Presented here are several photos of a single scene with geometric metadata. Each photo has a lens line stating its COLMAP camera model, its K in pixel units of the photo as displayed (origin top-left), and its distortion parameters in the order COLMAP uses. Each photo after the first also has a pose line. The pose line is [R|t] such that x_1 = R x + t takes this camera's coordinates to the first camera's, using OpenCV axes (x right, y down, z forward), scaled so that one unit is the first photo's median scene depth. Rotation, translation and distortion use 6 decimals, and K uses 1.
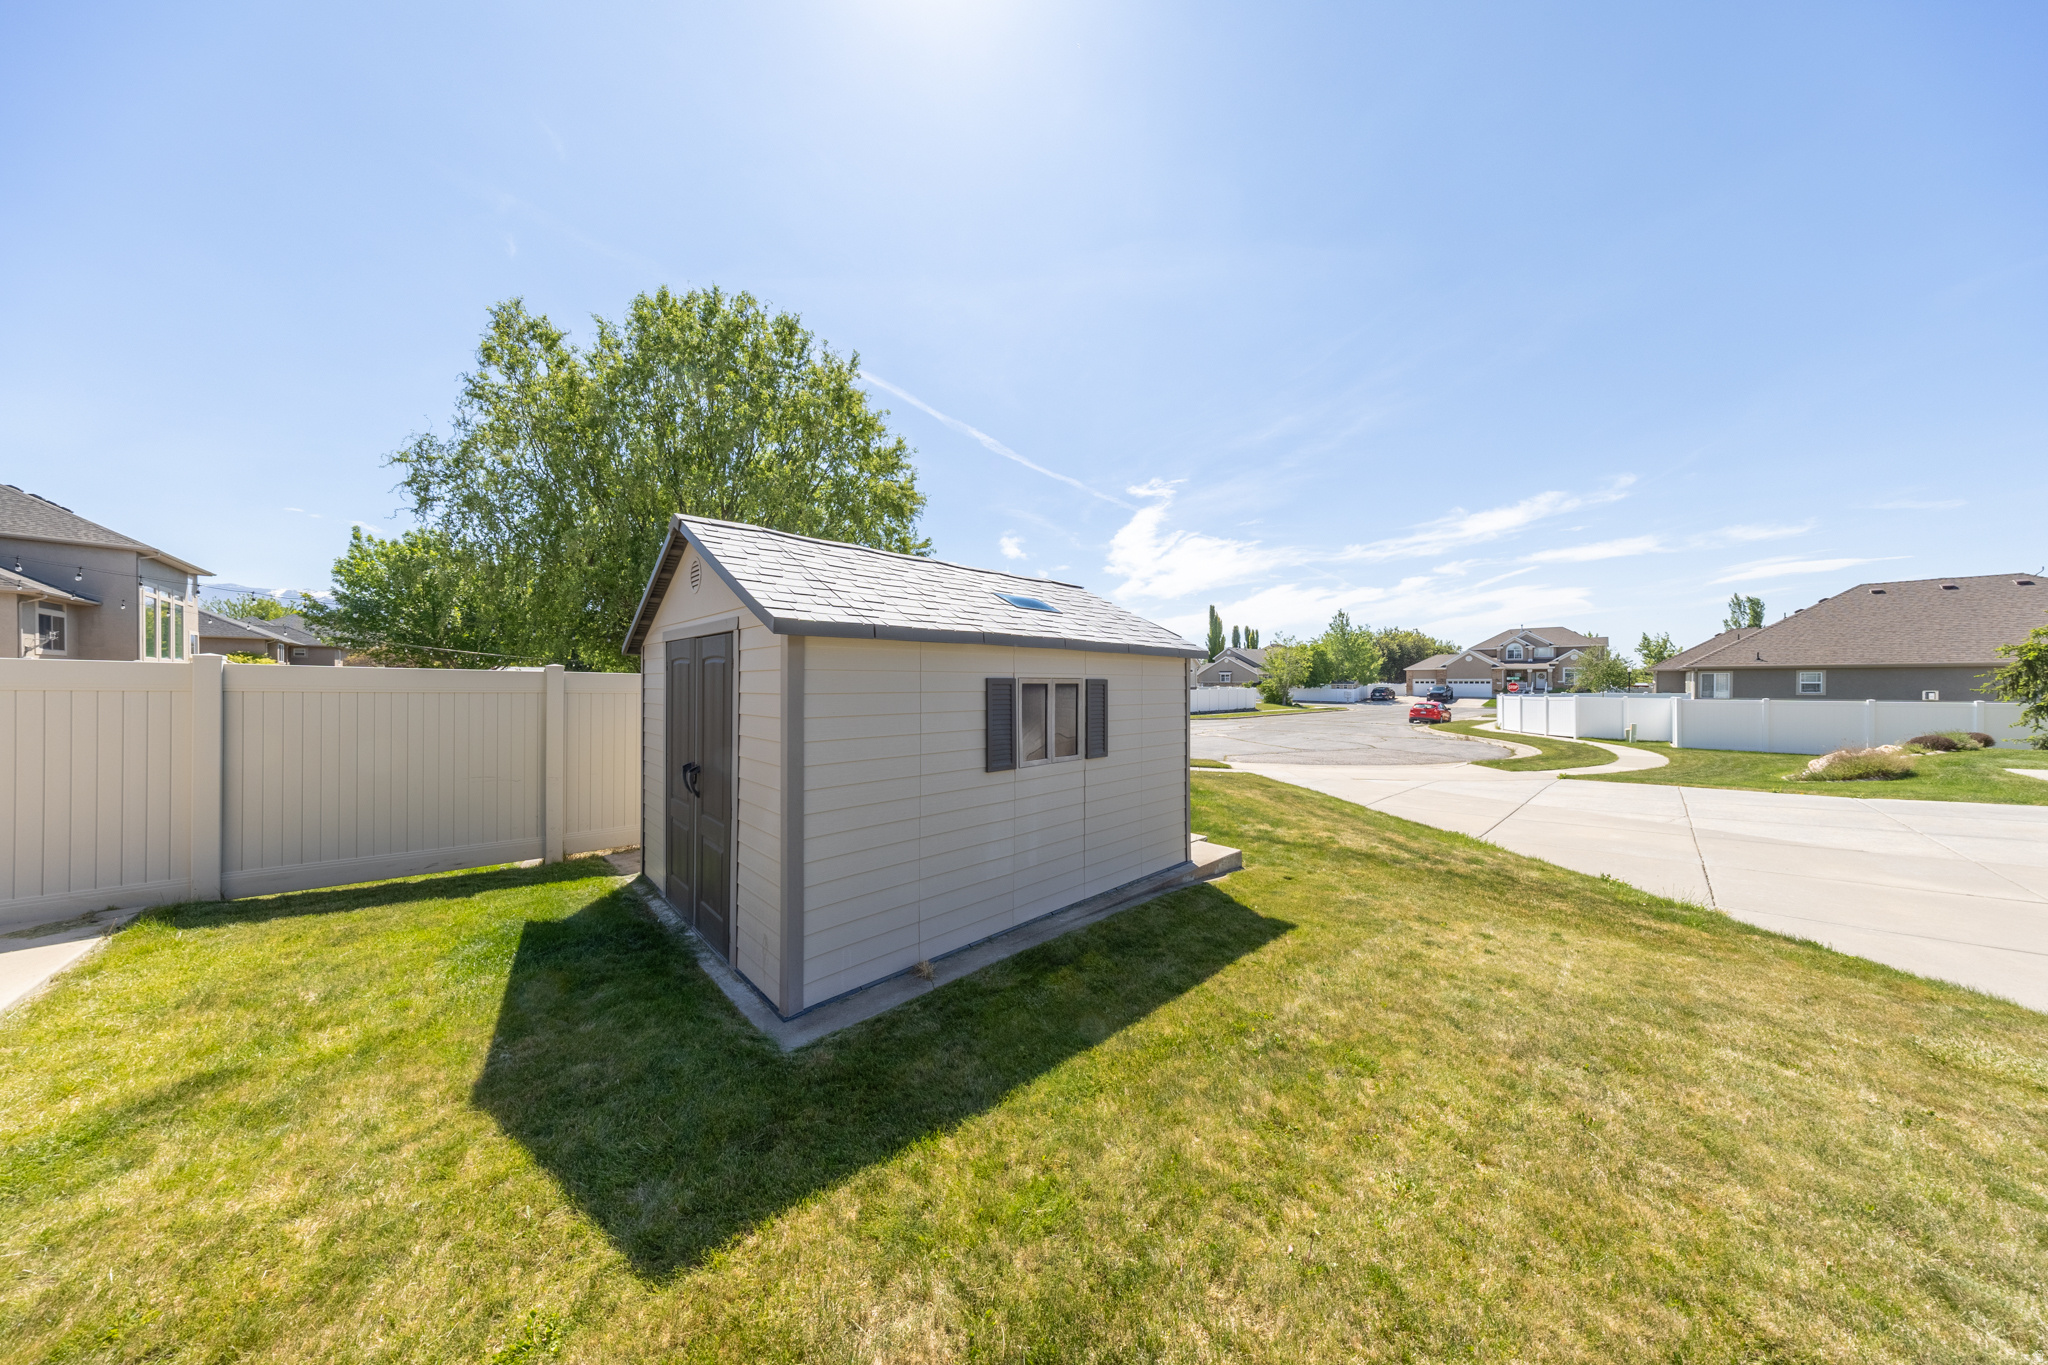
lens RADIAL K [[595.4, 0, 1028.9], [0, 595.4, 677.9], [0, 0, 1]] dist [0.000738, 0.000083]
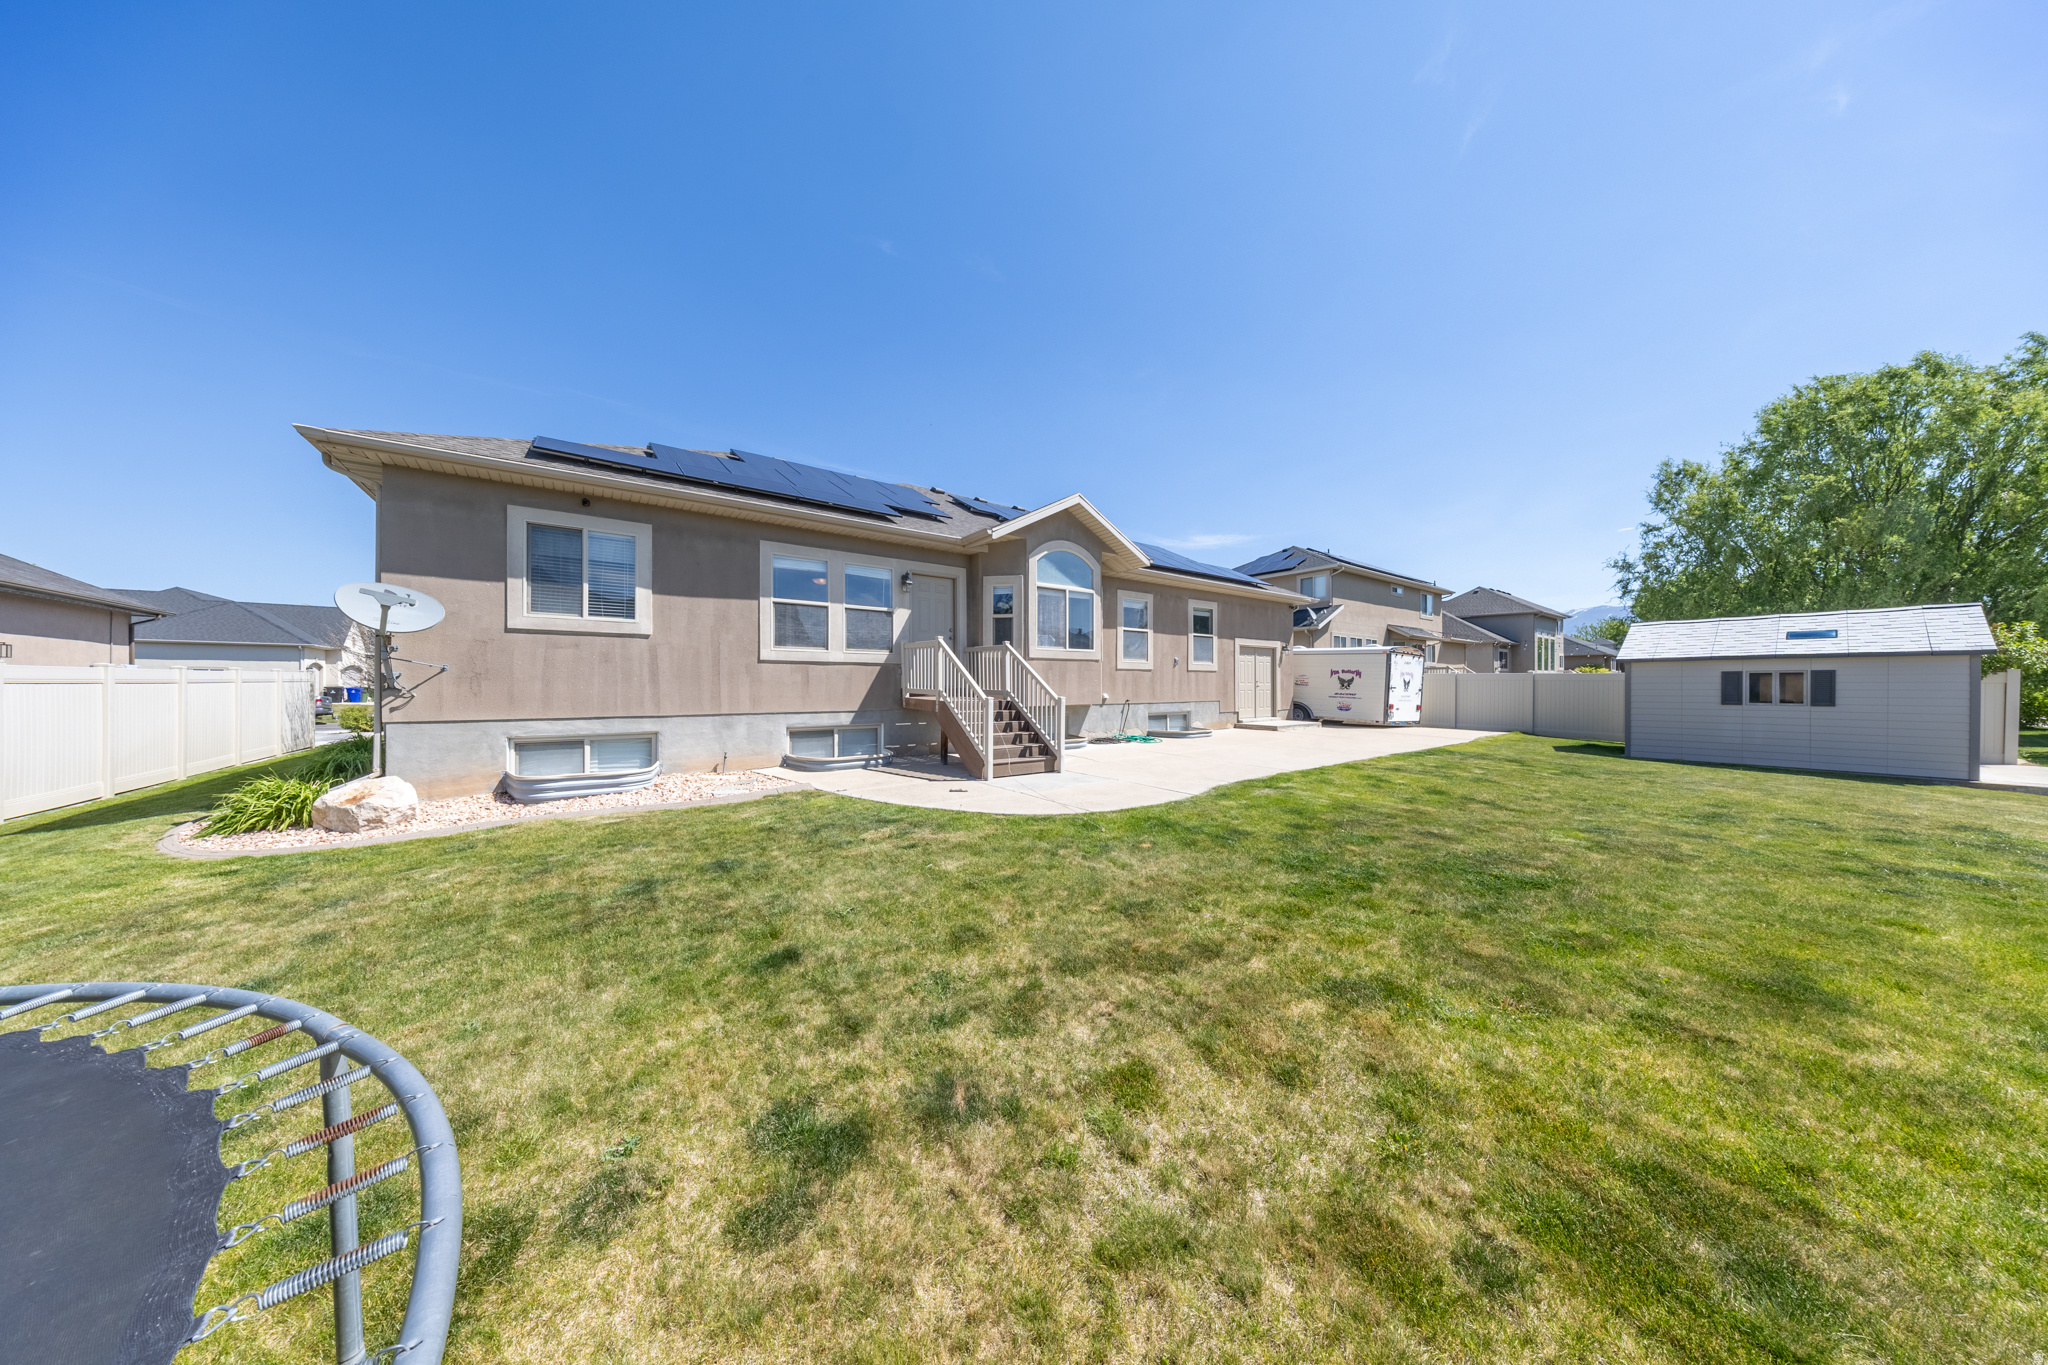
lens RADIAL K [[595.4, 0, 1027.2], [0, 595.4, 667.6], [0, 0, 1]] dist [0.000738, 0.000083]
pose [[-0.127904, -0.038588, -0.991036, 1.075716], [0.013024, 0.999091, -0.040583, 0.017395], [0.991701, -0.018098, -0.127285, -0.652133]]
